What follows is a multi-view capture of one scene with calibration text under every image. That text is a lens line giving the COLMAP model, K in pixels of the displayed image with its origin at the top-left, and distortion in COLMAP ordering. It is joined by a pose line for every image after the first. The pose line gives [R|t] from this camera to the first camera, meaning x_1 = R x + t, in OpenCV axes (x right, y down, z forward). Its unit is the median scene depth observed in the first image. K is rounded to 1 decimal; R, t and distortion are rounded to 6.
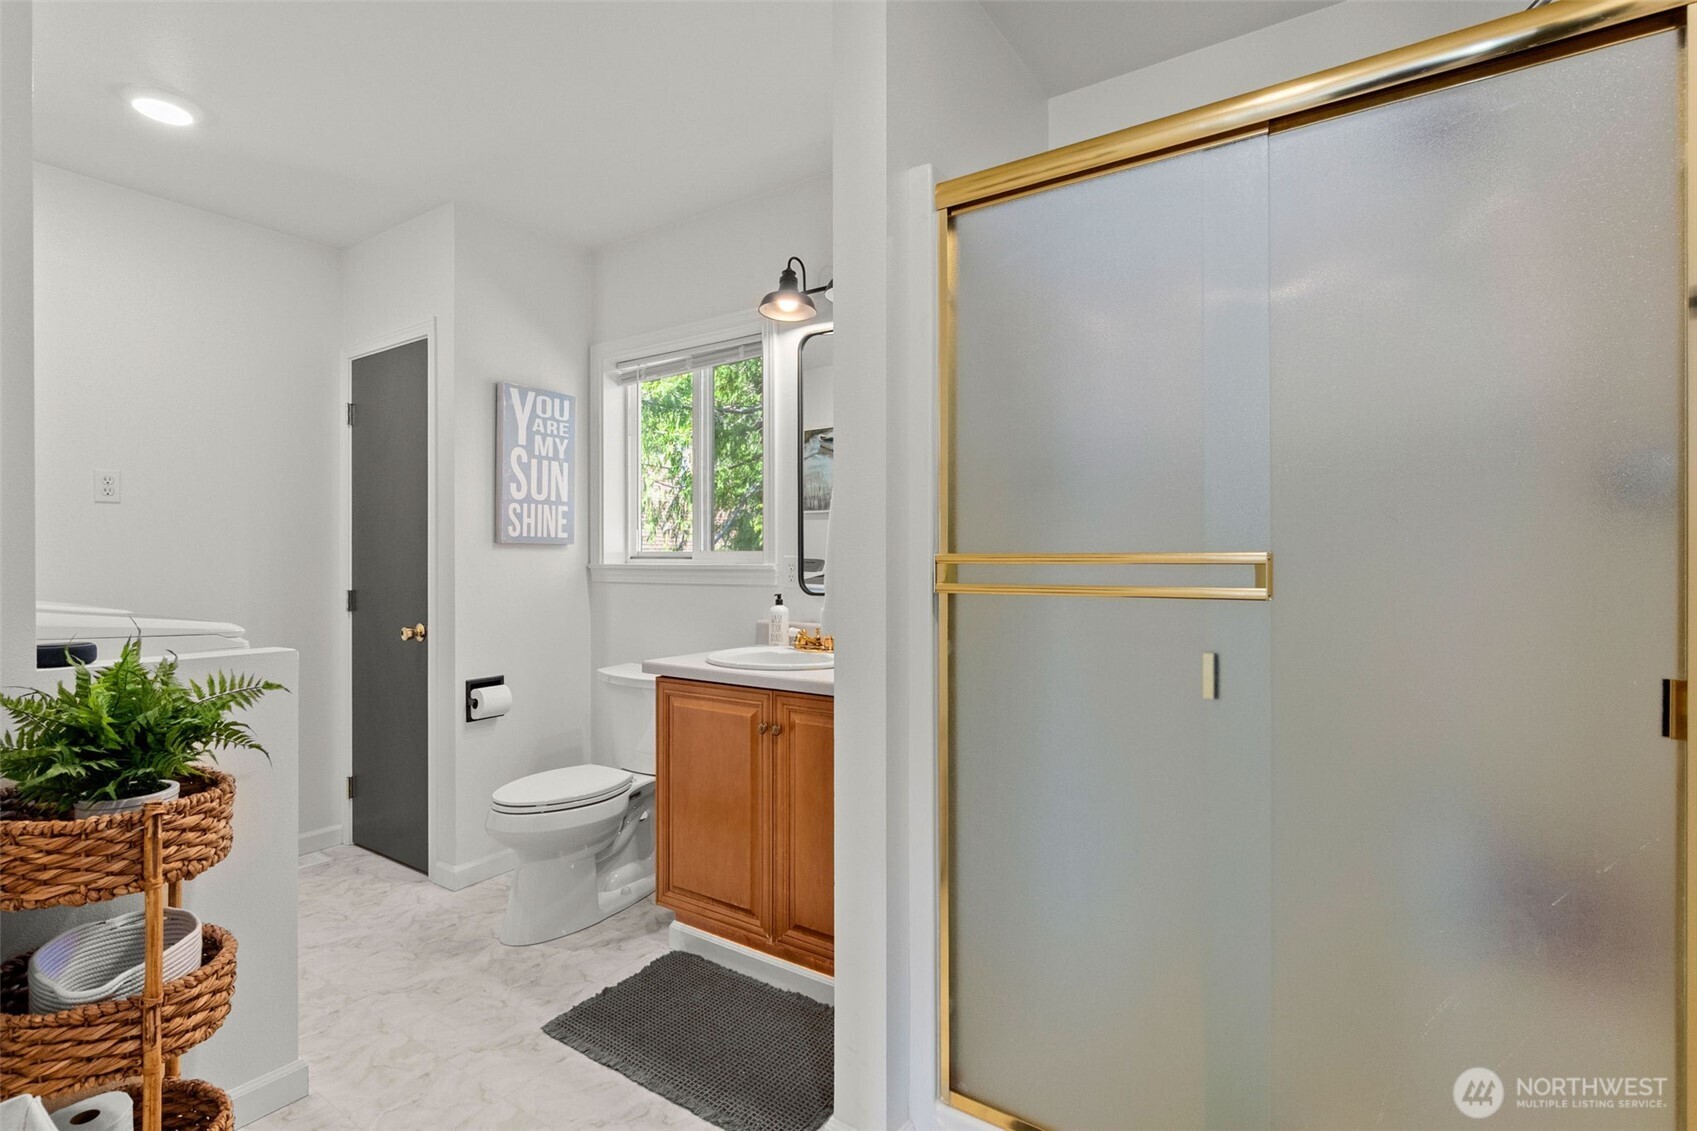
lens RADIAL K [[778.9, 0, 852.5], [0, 778.9, 562.5], [0, 0, 1]] dist [-0.033278, -0.000514]
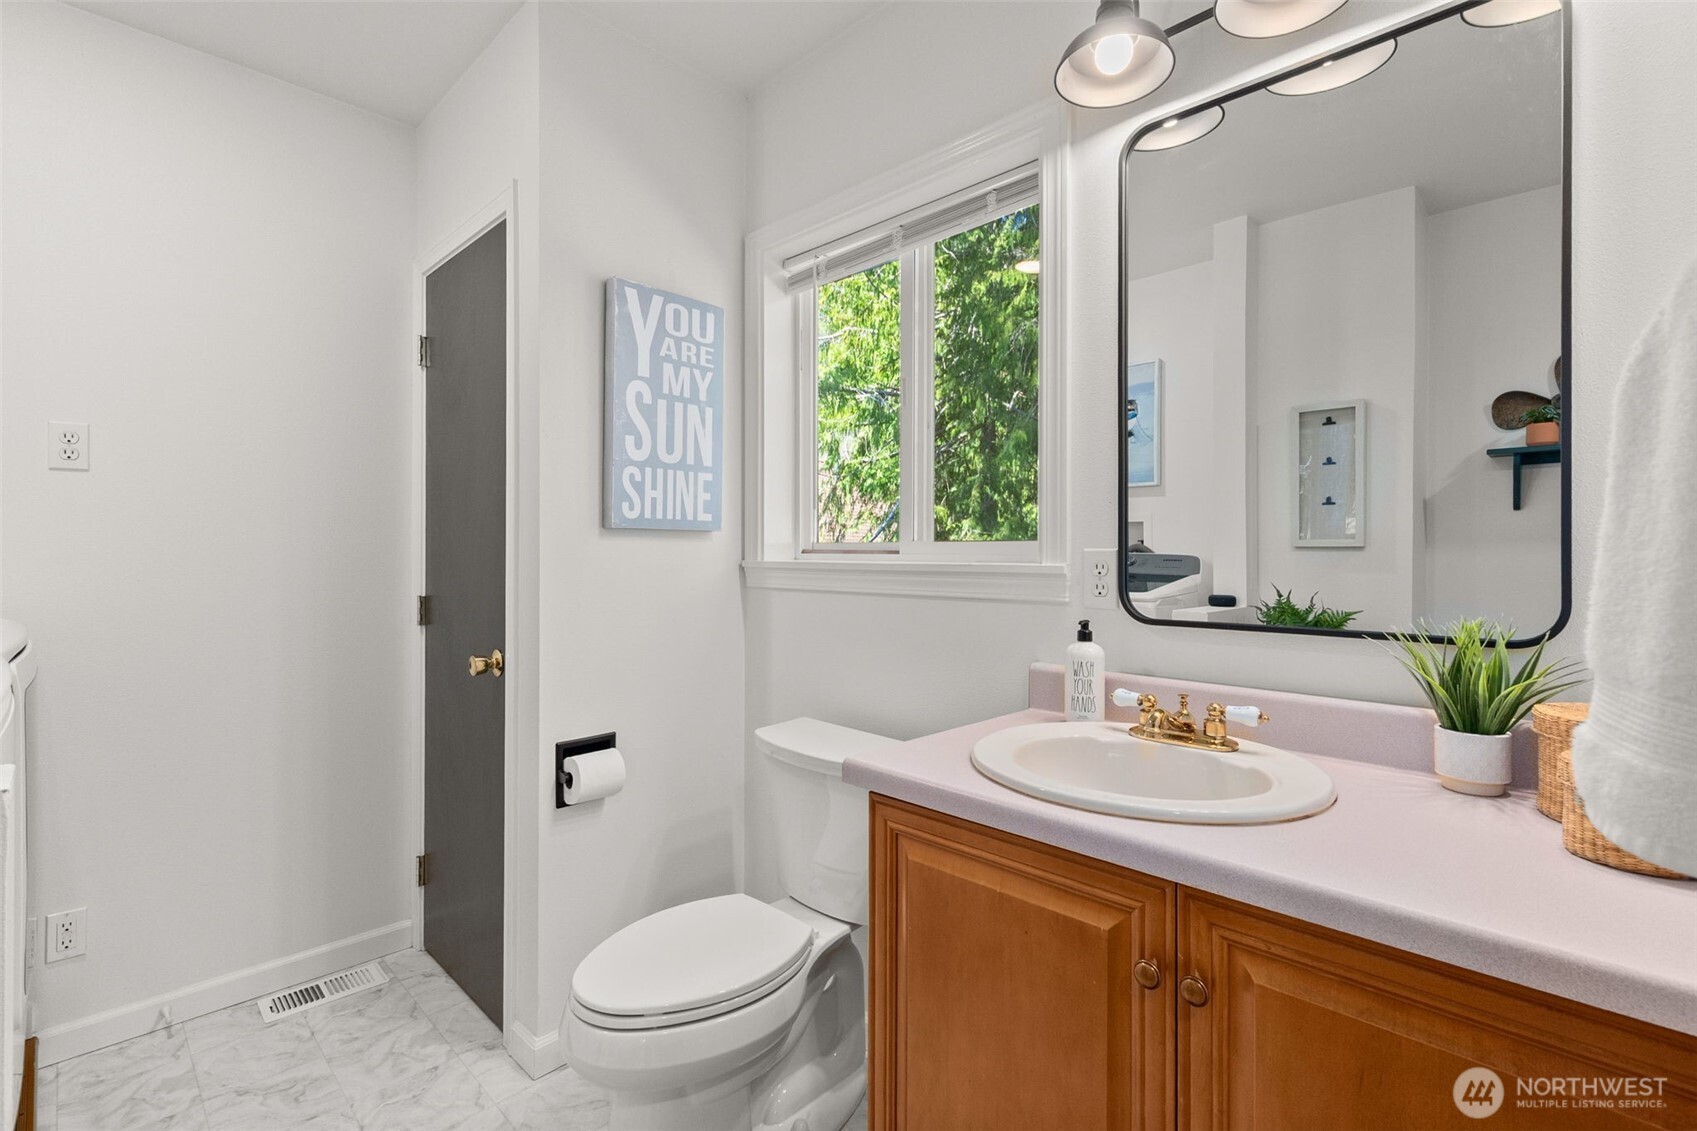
lens RADIAL K [[778.9, 0, 844.6], [0, 778.9, 568.3], [0, 0, 1]] dist [-0.033278, -0.000514]
pose [[0.979923, 0.007199, -0.199245, -0.133198], [-0.004430, 0.999887, 0.014339, -0.001942], [0.199326, -0.013168, 0.979845, 0.400033]]
